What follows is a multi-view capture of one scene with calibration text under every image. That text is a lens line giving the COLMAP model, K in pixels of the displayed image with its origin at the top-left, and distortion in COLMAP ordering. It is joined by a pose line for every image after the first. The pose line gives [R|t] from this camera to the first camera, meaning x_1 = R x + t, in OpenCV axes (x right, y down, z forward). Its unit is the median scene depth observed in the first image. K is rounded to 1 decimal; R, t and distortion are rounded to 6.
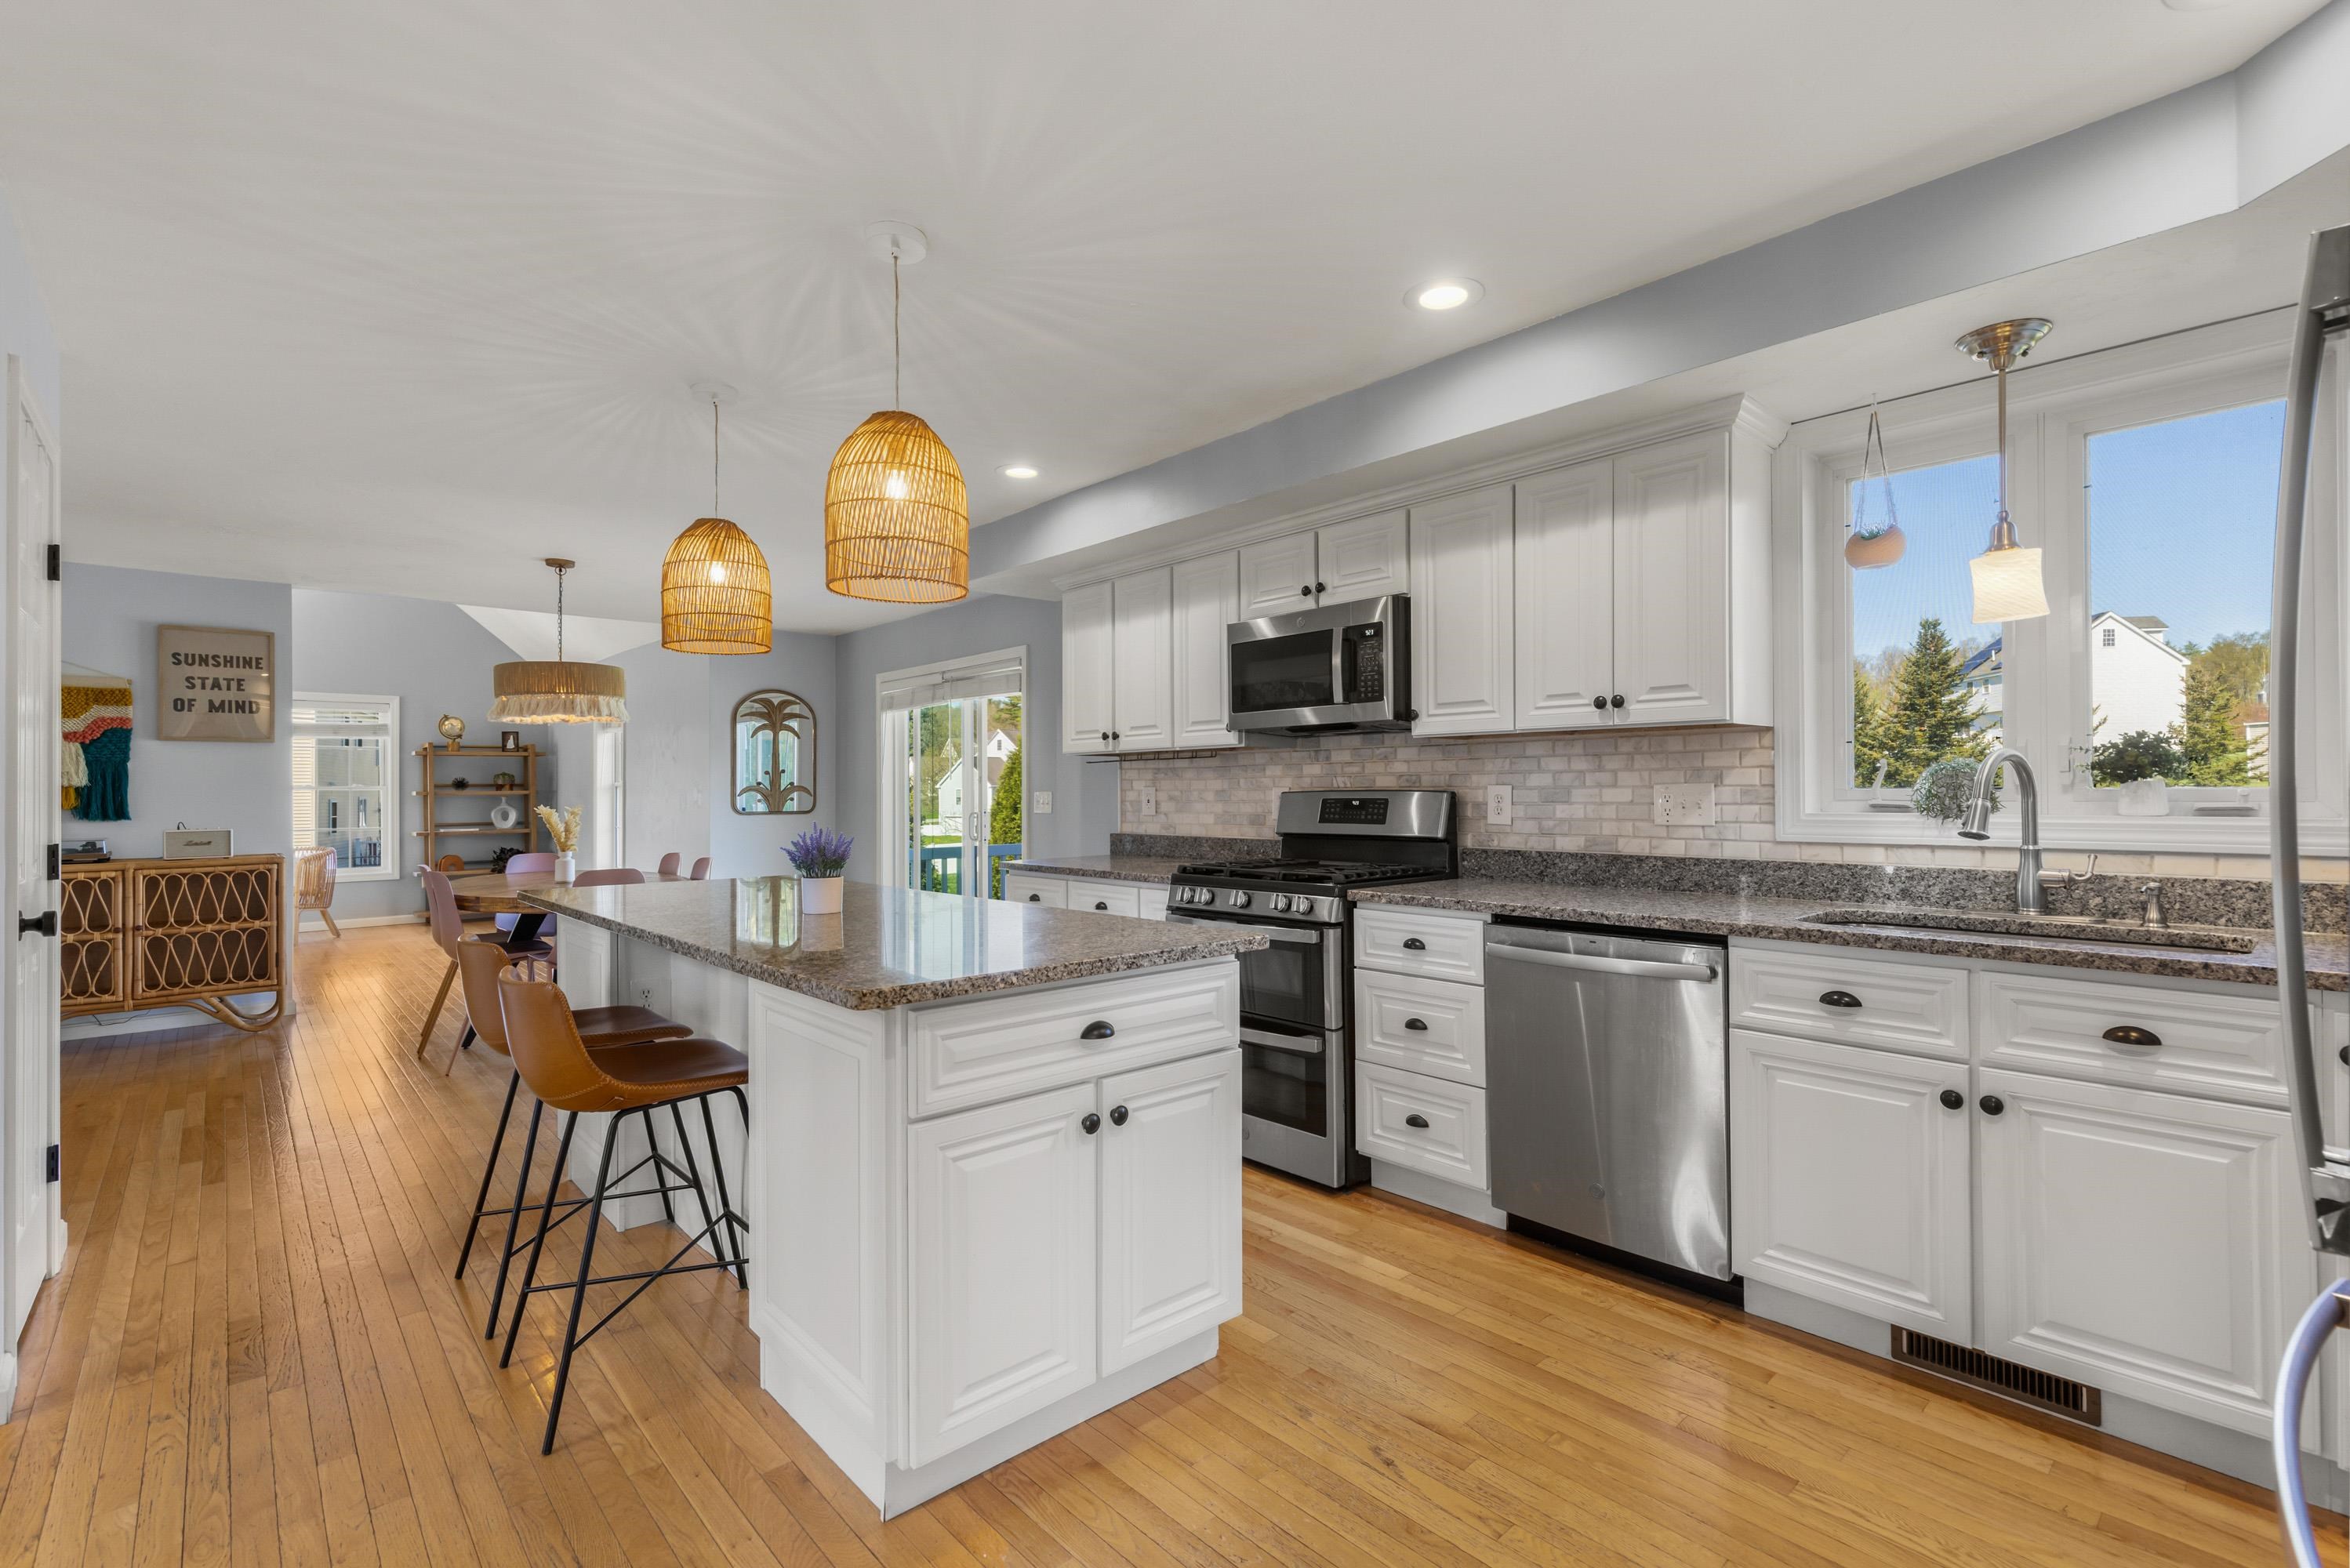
lens RADIAL K [[1052.4, 0, 1190.3], [0, 1052.4, 786.3], [0, 0, 1]] dist [0.005027, -0.000233]
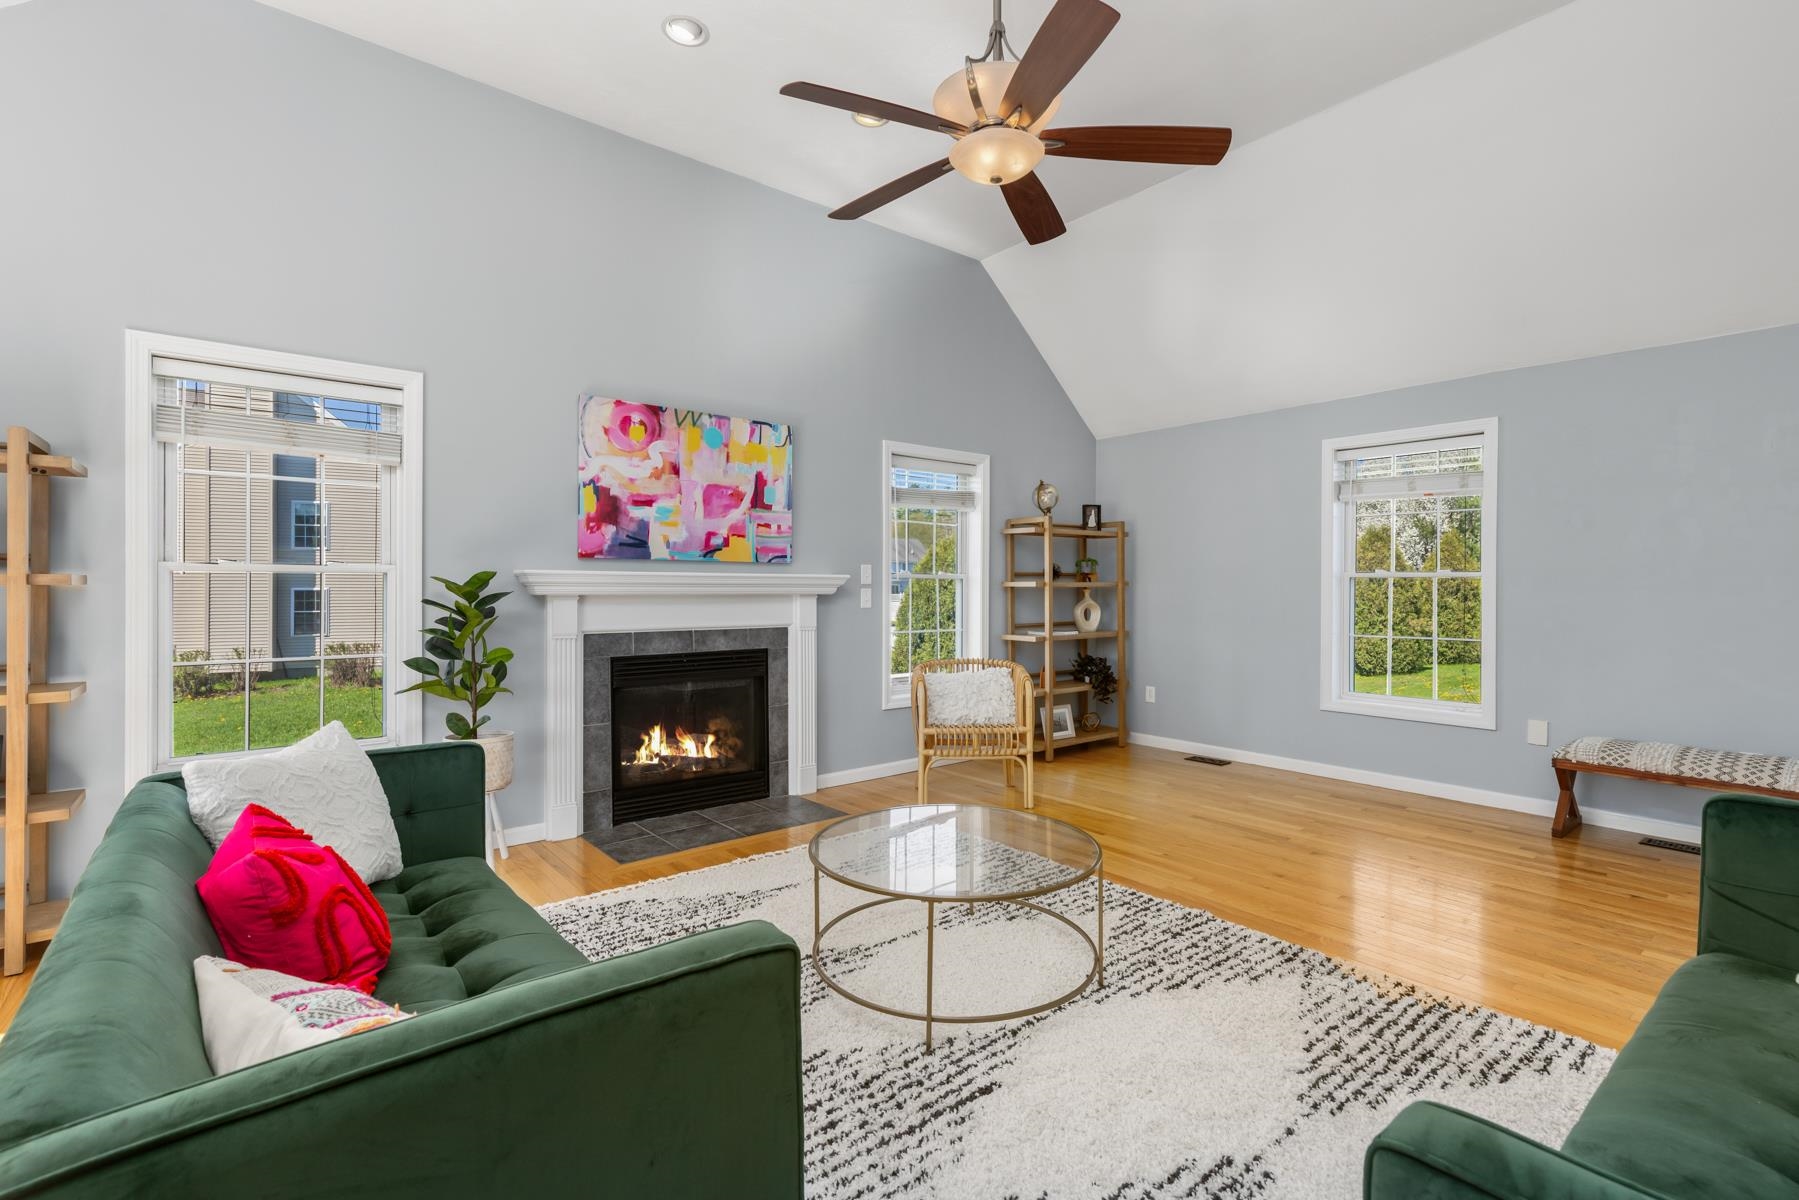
lens RADIAL K [[814.2, 0, 906.3], [0, 814.2, 591.4], [0, 0, 1]] dist [0.004762, -0.001411]
pose [[0.997823, 0.008476, -0.065401, -2.369683], [-0.007998, 0.999939, 0.007571, 0.024840], [0.065461, -0.007031, 0.997830, 1.271989]]
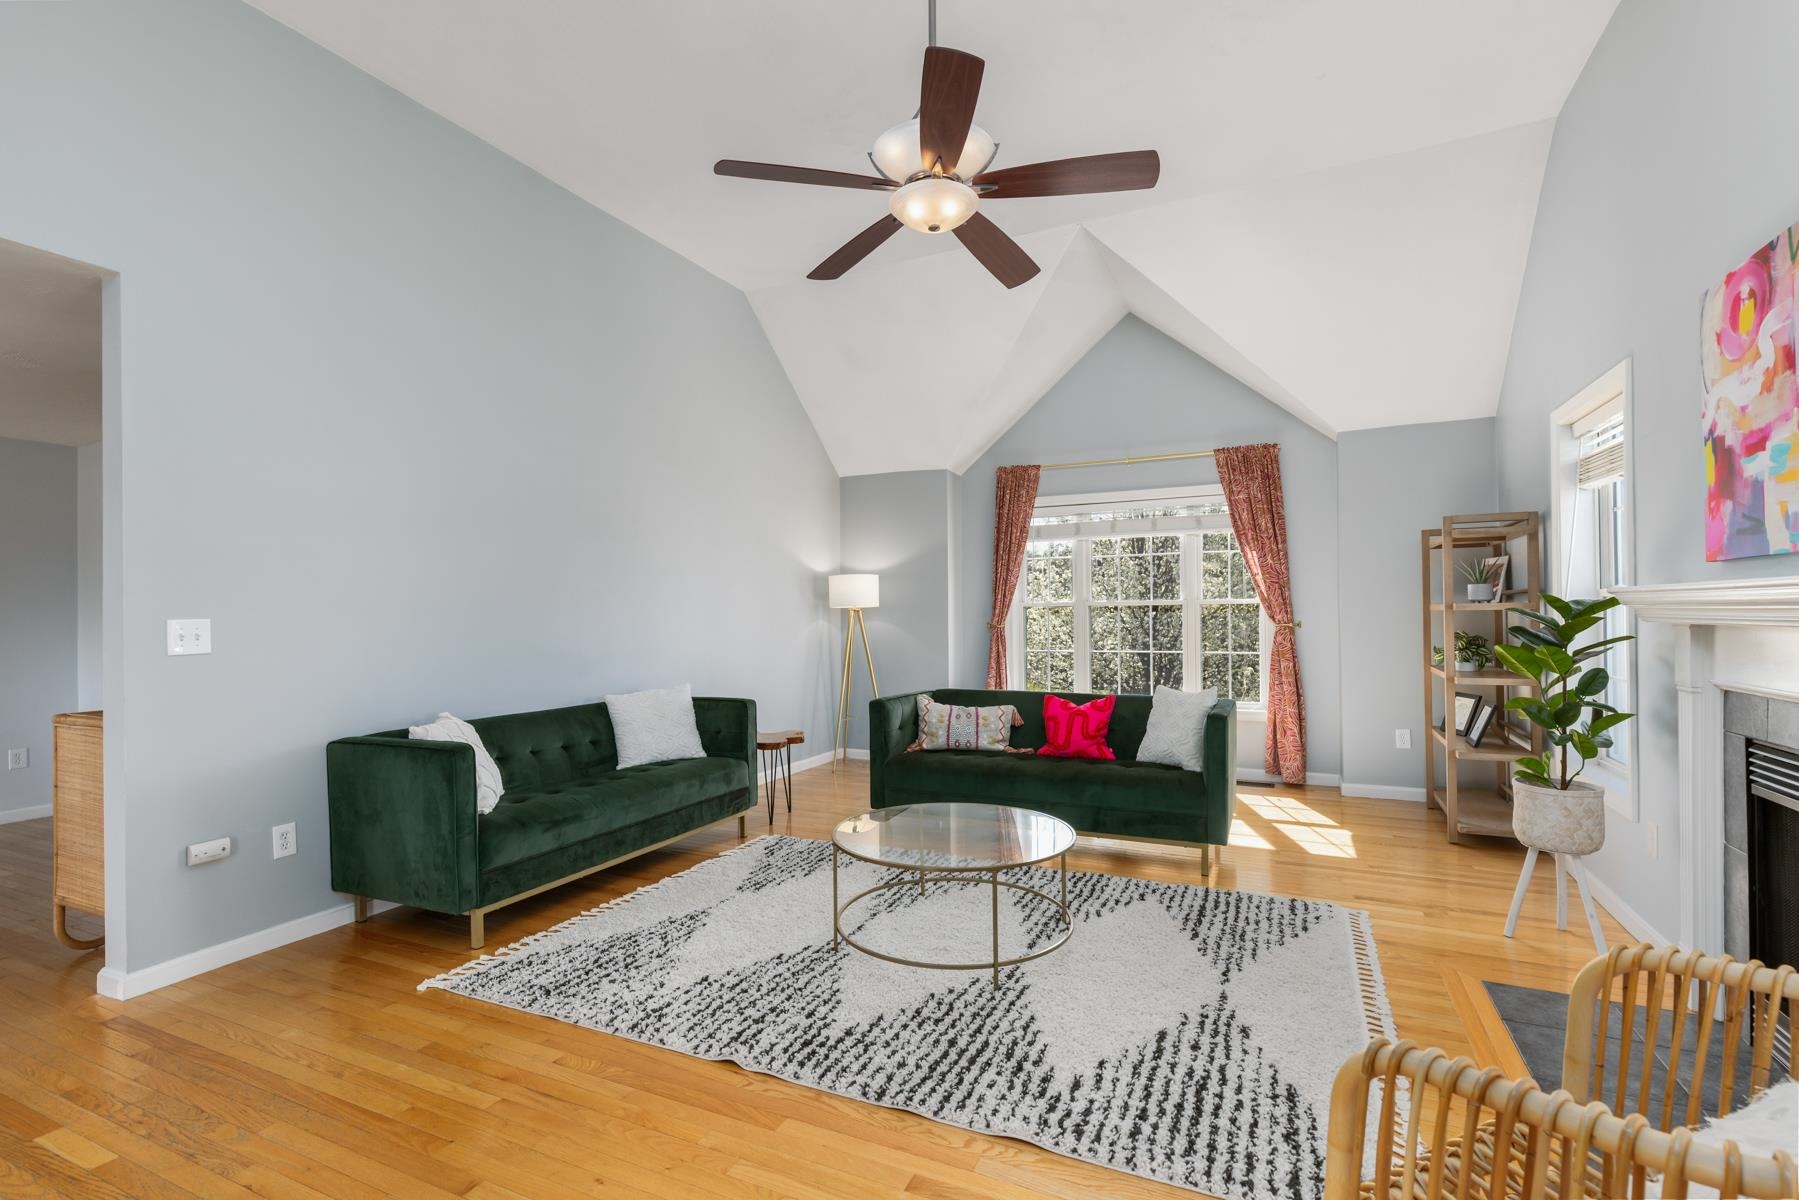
lens RADIAL K [[807.1, 0, 928.9], [0, 807.1, 609.1], [0, 0, 1]] dist [0.001826, -0.000073]
pose [[-0.917985, 0.014140, -0.396362, -1.984694], [0.017991, 0.999820, -0.006000, 0.022421], [0.396206, -0.012639, -0.918075, 2.883405]]
